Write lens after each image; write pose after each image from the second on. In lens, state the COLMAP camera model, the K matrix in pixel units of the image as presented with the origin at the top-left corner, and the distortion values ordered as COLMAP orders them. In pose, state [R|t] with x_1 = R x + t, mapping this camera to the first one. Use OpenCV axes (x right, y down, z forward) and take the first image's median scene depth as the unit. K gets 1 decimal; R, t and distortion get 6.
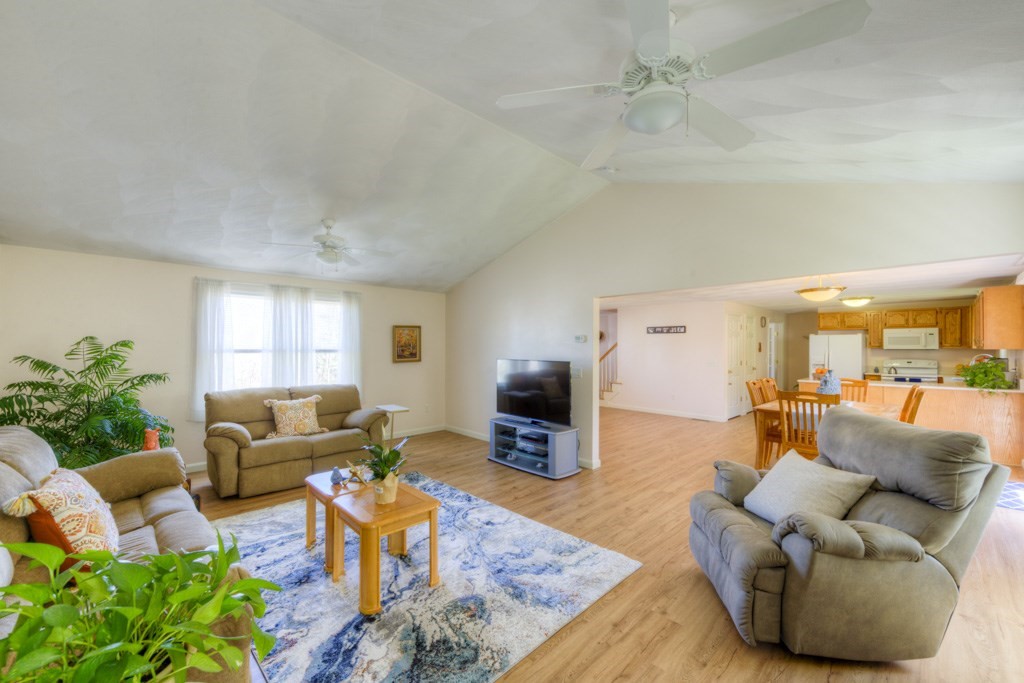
lens RADIAL K [[404.9, 0, 512.0], [0, 404.9, 341.5], [0, 0, 1]] dist [0.000370, 0.000040]
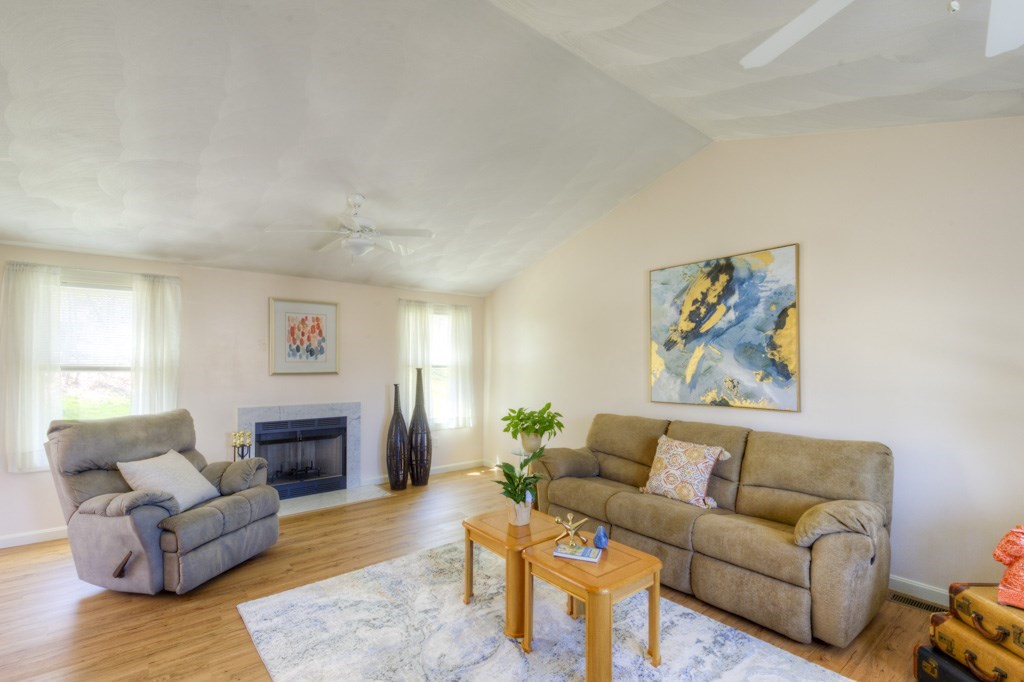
lens RADIAL K [[456.9, 0, 510.8], [0, 456.9, 353.9], [0, 0, 1]] dist [0.000150, -0.000005]
pose [[-0.997506, -0.002826, 0.070524, -0.346890], [-0.004451, 0.999728, -0.022907, 0.015382], [-0.070440, -0.023164, -0.997247, 1.971545]]
